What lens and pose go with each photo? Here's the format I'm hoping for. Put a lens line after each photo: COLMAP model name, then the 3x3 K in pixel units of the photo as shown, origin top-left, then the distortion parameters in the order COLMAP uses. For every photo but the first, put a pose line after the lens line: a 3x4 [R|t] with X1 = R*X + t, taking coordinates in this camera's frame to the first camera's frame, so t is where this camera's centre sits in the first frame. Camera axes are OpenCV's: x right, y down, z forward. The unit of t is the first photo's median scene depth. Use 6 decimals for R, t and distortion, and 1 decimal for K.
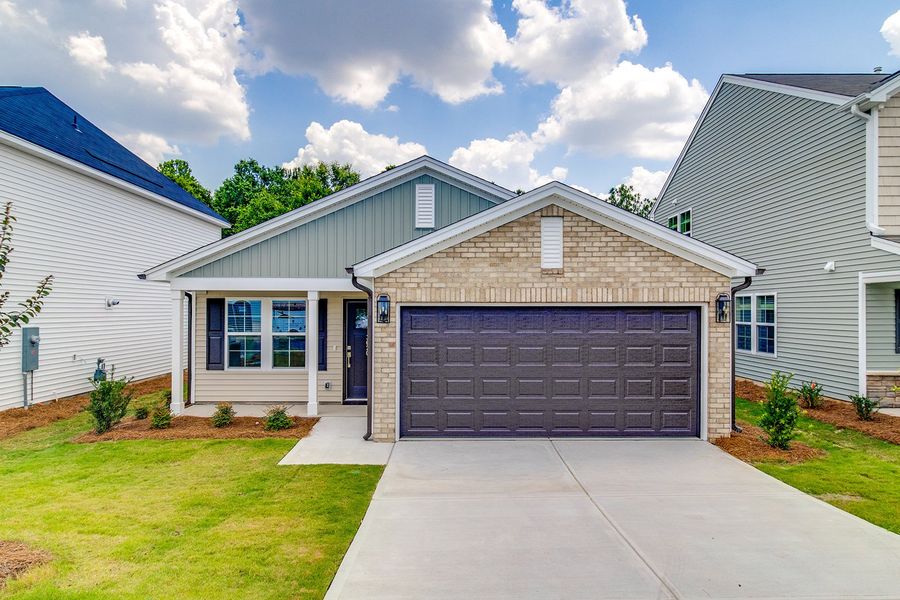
lens RADIAL K [[556.7, 0, 466.5], [0, 556.7, 305.0], [0, 0, 1]] dist [-0.006096, -0.002271]
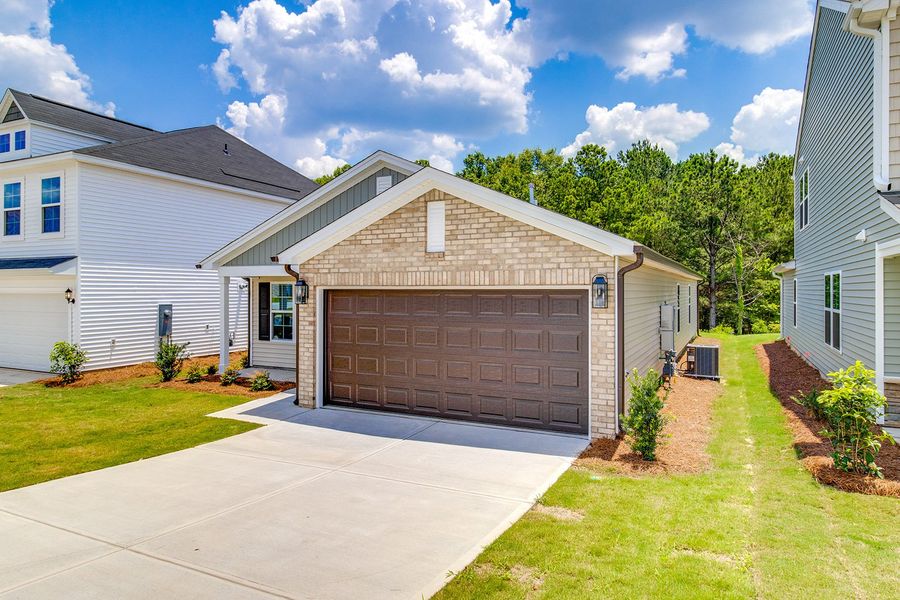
lens RADIAL K [[556.7, 0, 467.4], [0, 556.7, 288.6], [0, 0, 1]] dist [-0.006096, -0.002271]
pose [[0.898374, -0.000524, -0.439231, 0.652246], [0.002742, 0.999986, 0.004416, -0.003460], [0.439223, -0.005172, 0.898363, 0.114575]]
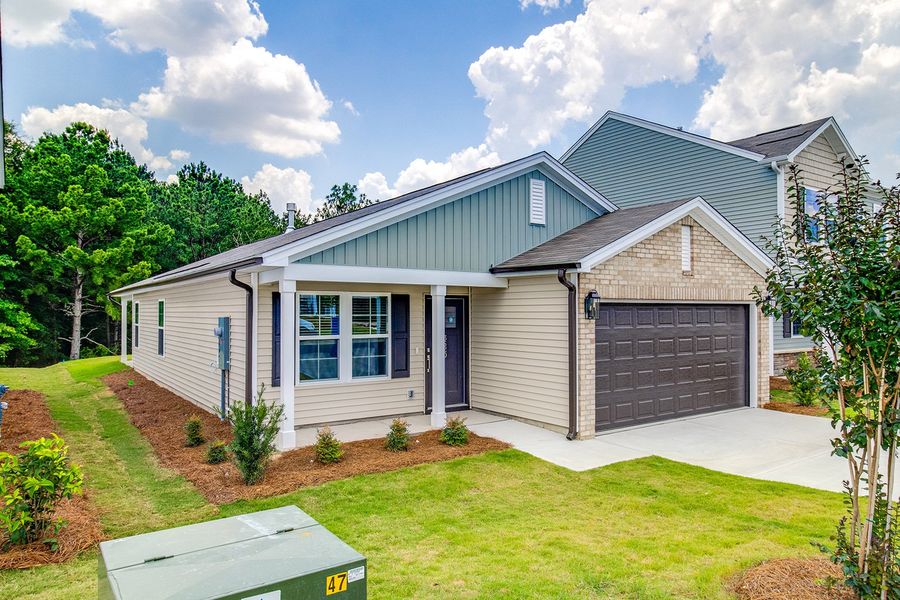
lens RADIAL K [[586.7, 0, 454.8], [0, 586.7, 301.8], [0, 0, 1]] dist [-0.006758, -0.001112]
pose [[0.830664, 0.006187, 0.556740, -0.922827], [-0.001522, 0.999960, -0.008842, 0.010756], [-0.556772, 0.006497, 0.830640, 0.259140]]
